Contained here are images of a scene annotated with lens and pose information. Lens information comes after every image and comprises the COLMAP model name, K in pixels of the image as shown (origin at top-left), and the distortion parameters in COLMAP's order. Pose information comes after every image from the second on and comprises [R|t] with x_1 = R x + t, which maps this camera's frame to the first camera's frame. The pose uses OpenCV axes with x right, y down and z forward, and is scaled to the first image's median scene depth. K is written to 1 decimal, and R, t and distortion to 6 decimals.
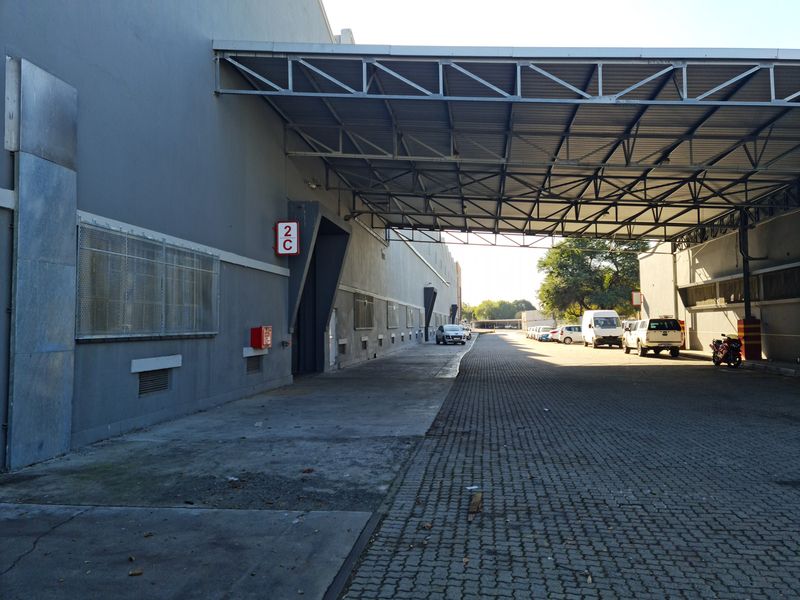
lens RADIAL K [[635.9, 0, 411.1], [0, 635.9, 307.5], [0, 0, 1]] dist [0.105340, -0.110162]
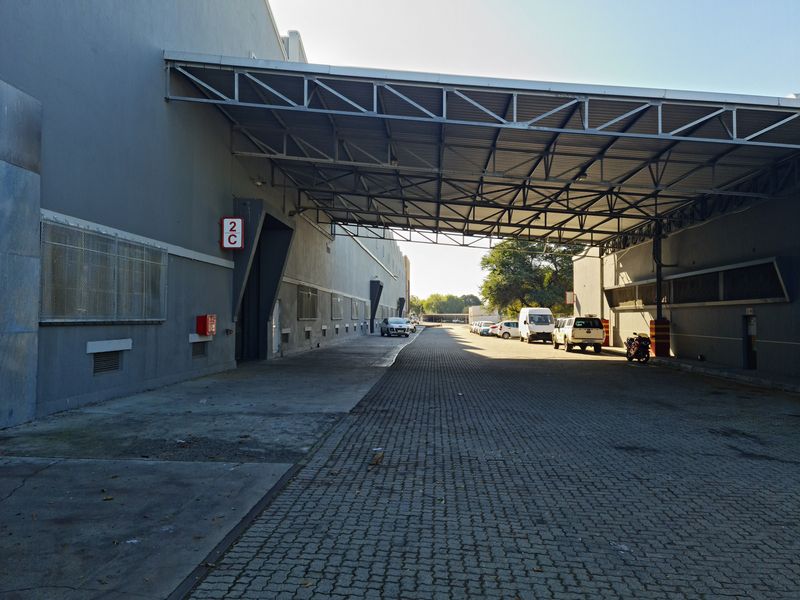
lens RADIAL K [[632.1, 0, 421.2], [0, 632.1, 334.7], [0, 0, 1]] dist [0.076866, -0.098148]
pose [[0.995122, 0.025533, 0.095289, 0.023199], [-0.030762, 0.998077, 0.053824, -0.005635], [-0.093732, -0.056492, 0.993993, -0.097192]]
